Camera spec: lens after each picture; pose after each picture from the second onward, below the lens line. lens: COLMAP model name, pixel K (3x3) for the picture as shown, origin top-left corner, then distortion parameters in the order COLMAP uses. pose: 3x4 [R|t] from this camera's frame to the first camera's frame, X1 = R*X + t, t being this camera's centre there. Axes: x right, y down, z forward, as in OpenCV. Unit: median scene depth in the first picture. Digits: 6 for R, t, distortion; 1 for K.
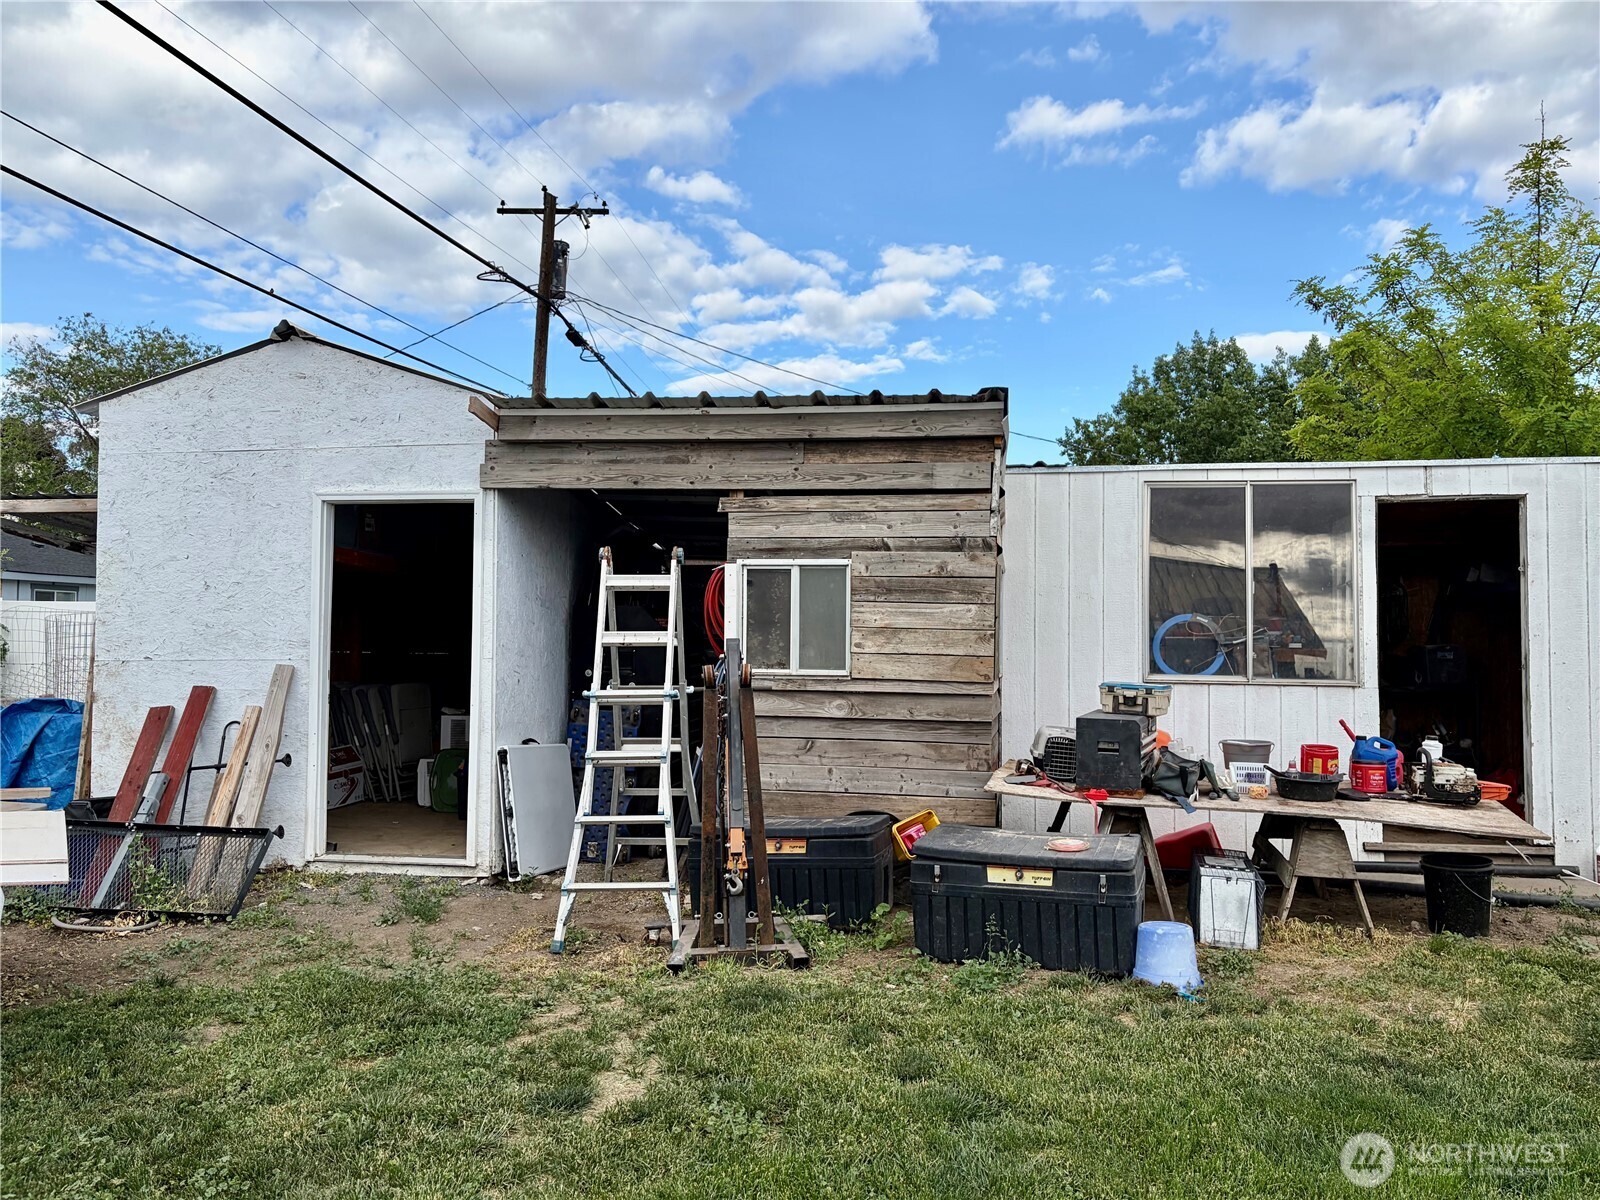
lens RADIAL K [[1177.5, 0, 800.0], [0, 1177.5, 600.0], [0, 0, 1]] dist [0.005806, -0.003561]
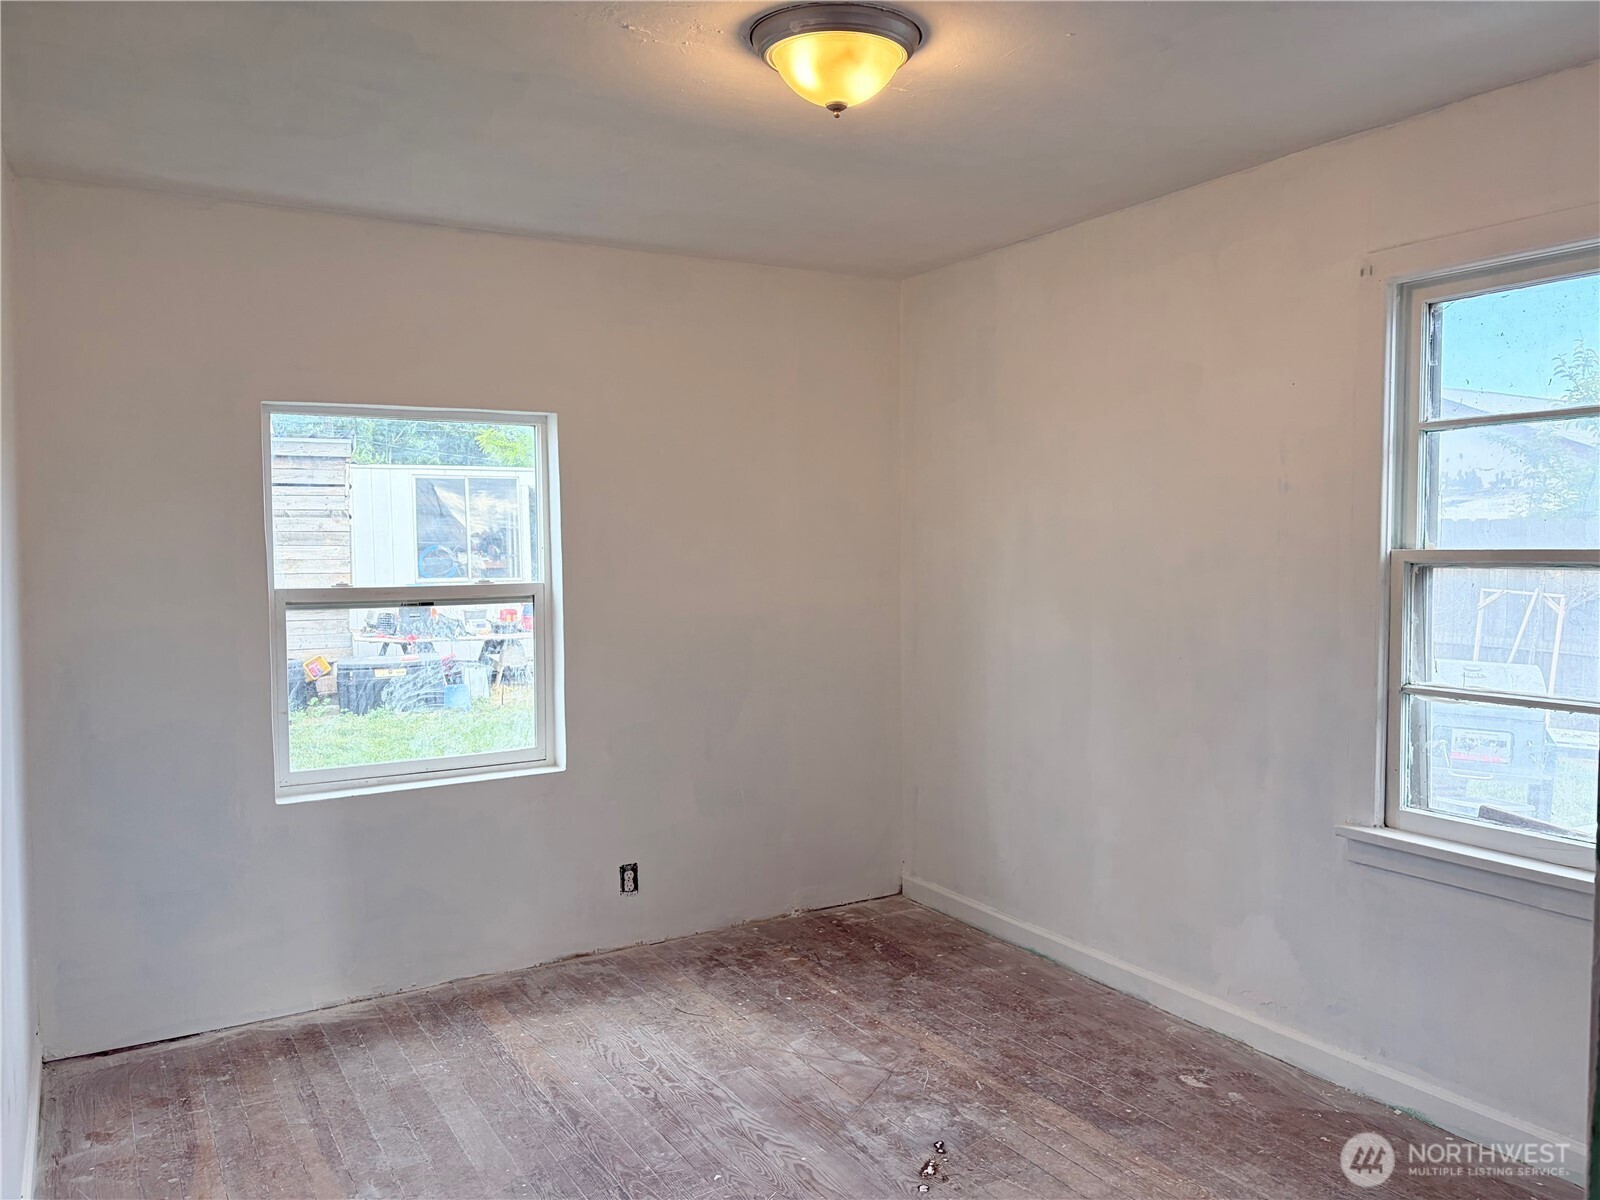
lens RADIAL K [[1177.5, 0, 800.0], [0, 1177.5, 600.0], [0, 0, 1]] dist [0.005806, -0.003561]
pose [[0.761247, -0.053669, 0.646237, -0.518238], [0.000865, 0.996652, 0.081752, -0.063829], [-0.648461, -0.061674, 0.758745, -0.927586]]
